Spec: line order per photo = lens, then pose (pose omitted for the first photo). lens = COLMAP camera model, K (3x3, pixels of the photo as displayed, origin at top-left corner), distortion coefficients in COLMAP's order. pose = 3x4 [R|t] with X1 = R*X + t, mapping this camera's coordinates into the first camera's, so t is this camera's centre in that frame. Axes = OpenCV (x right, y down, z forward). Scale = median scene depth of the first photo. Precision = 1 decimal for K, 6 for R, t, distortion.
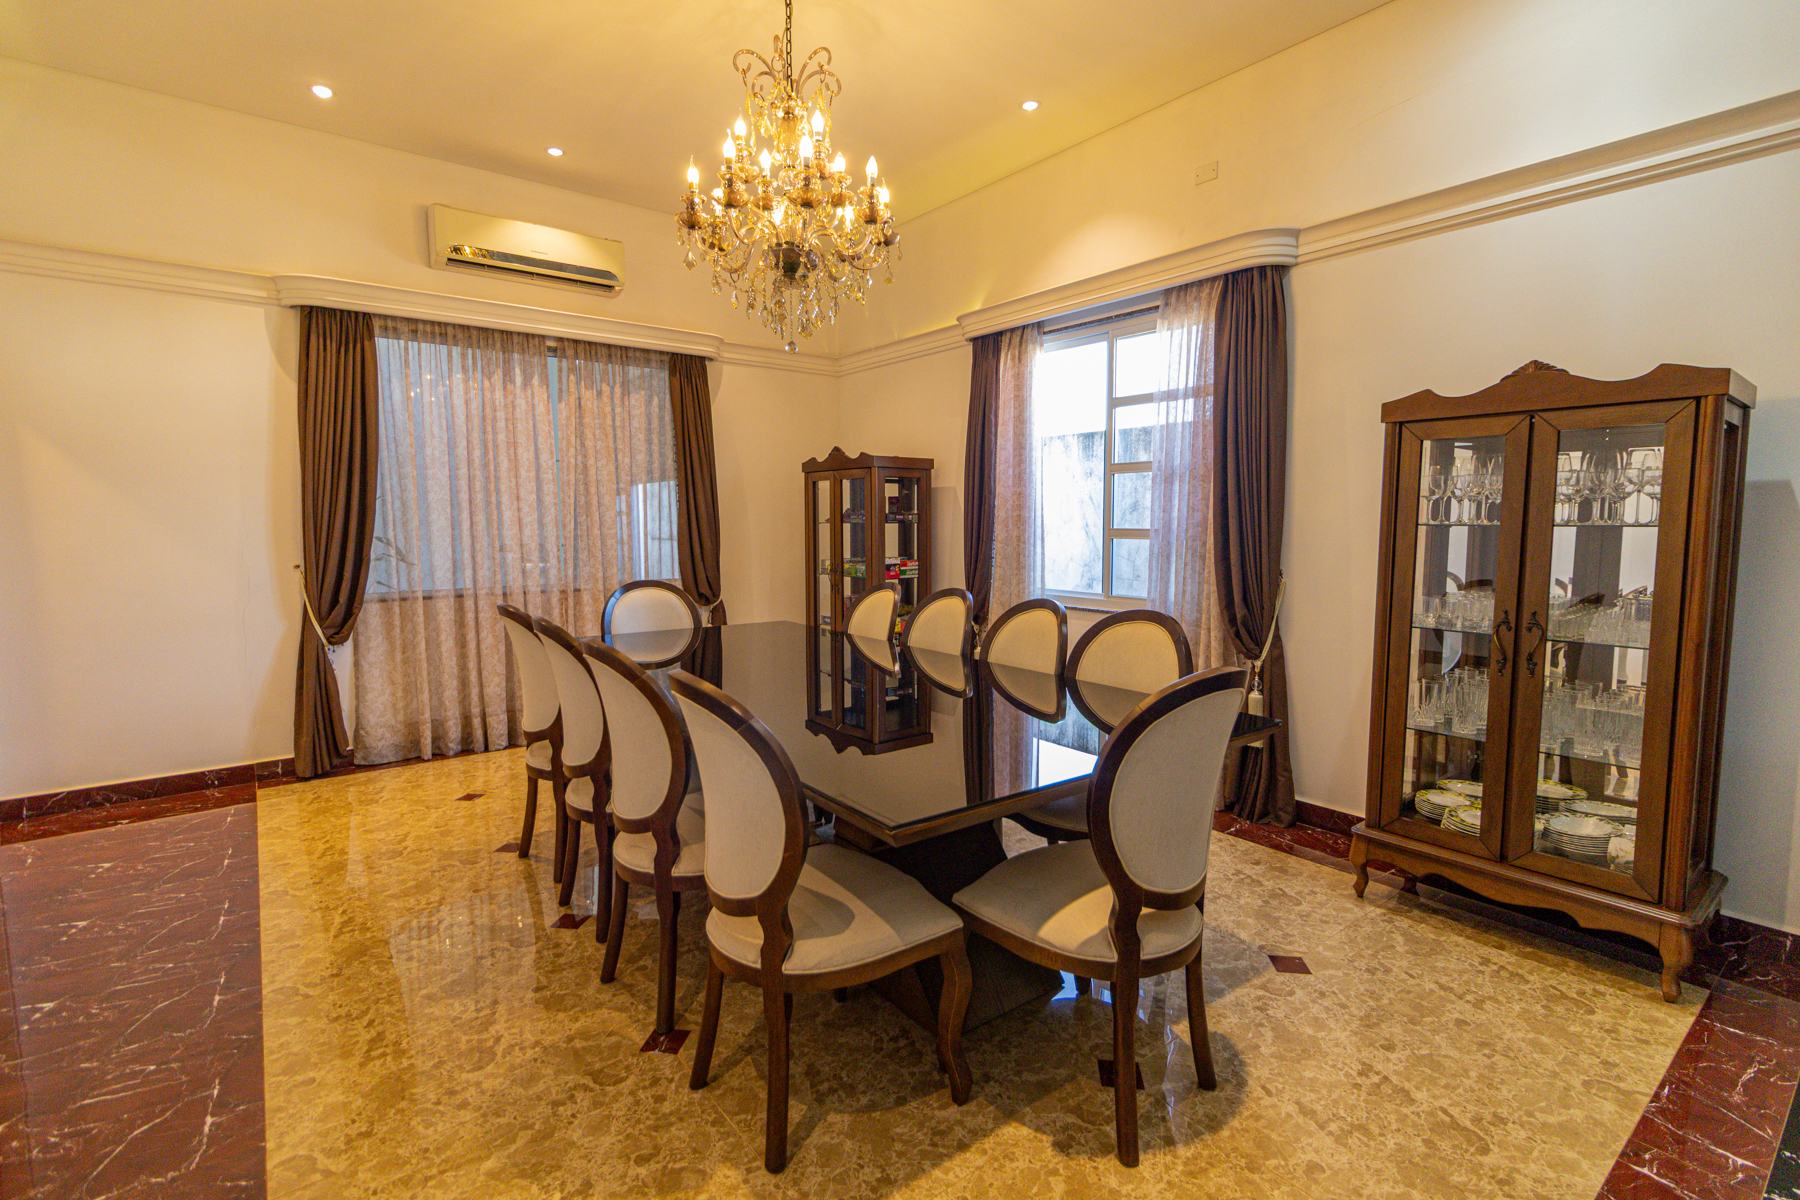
lens RADIAL K [[838.5, 0, 904.4], [0, 838.5, 594.7], [0, 0, 1]] dist [0.000478, -0.000472]
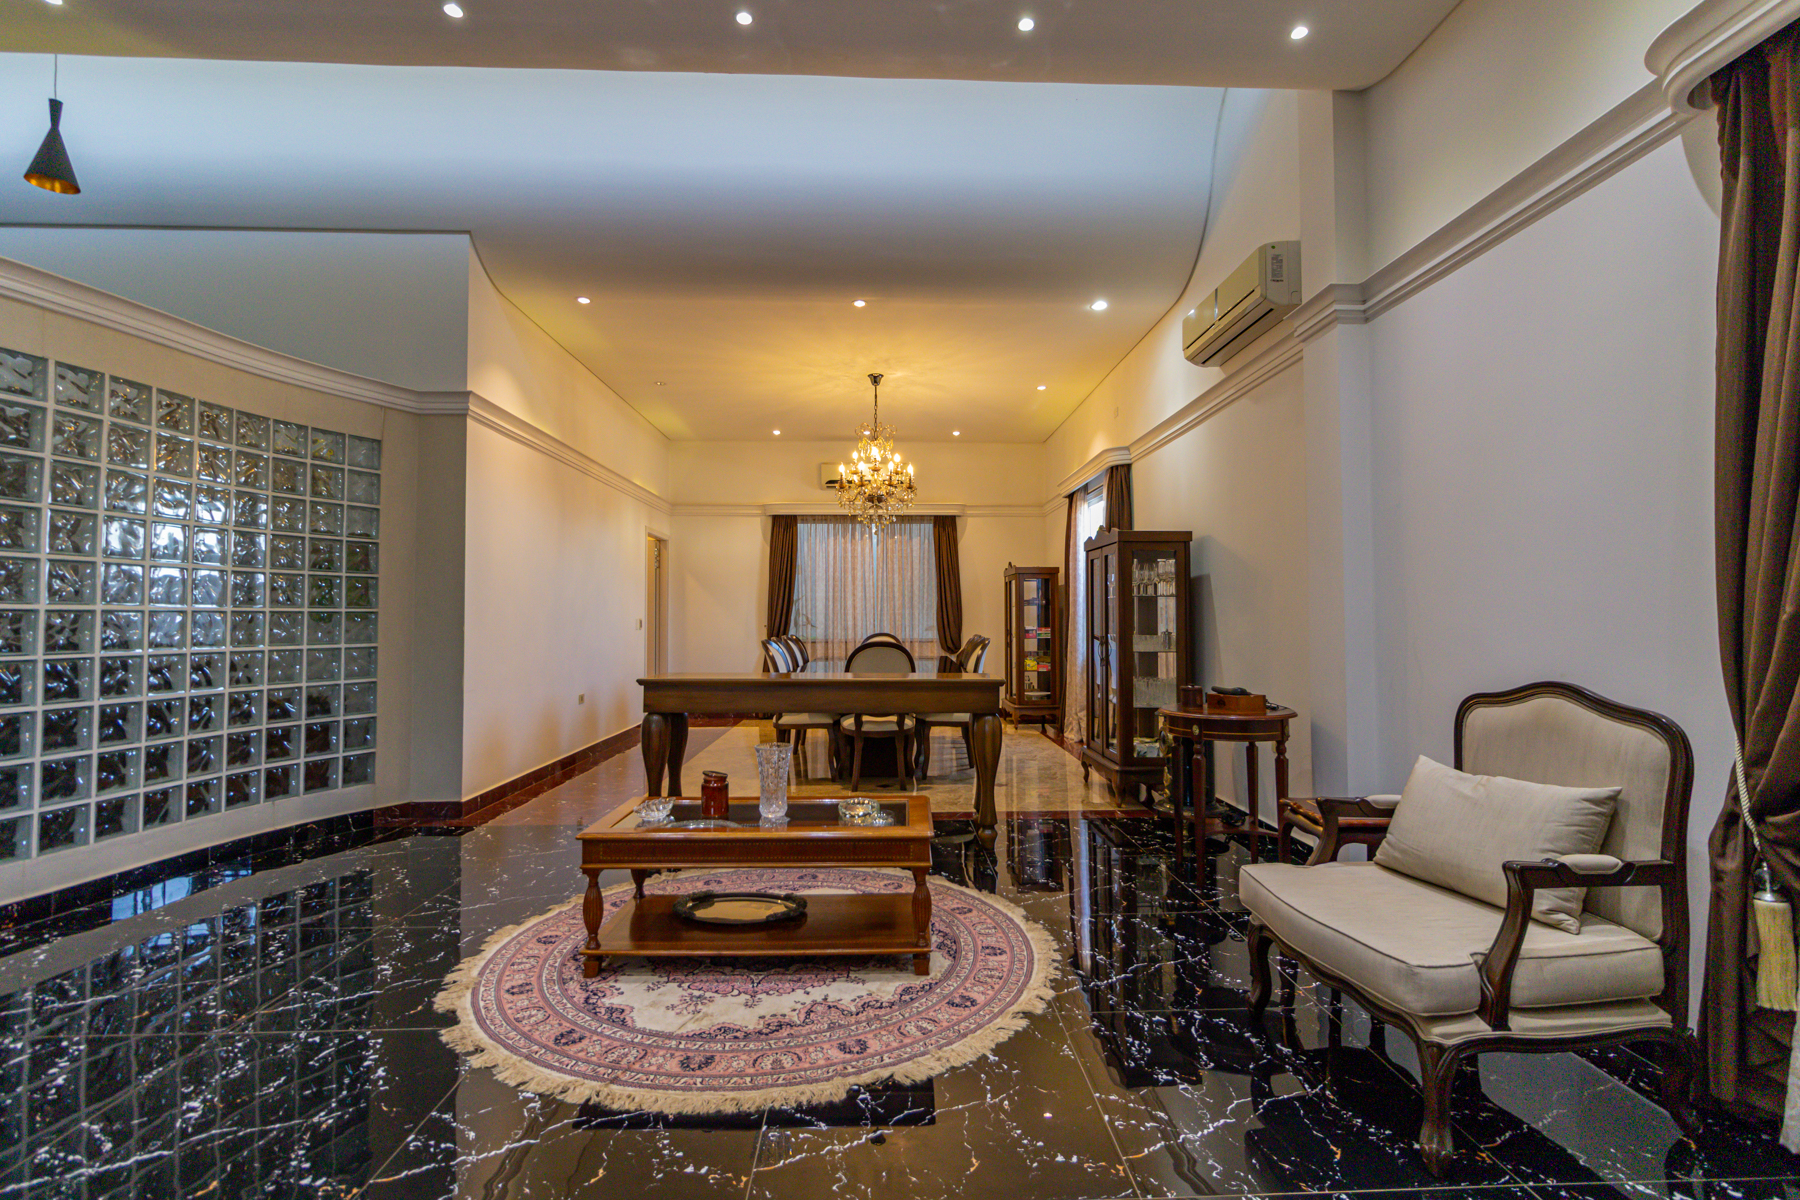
lens RADIAL K [[863.2, 0, 908.5], [0, 863.2, 589.9], [0, 0, 1]] dist [0.000373, 0.000997]
pose [[0.804891, -0.023057, -0.592975, 0.932550], [-0.049195, 0.993213, -0.105396, 0.091906], [0.591380, 0.114004, 0.798294, -0.625481]]
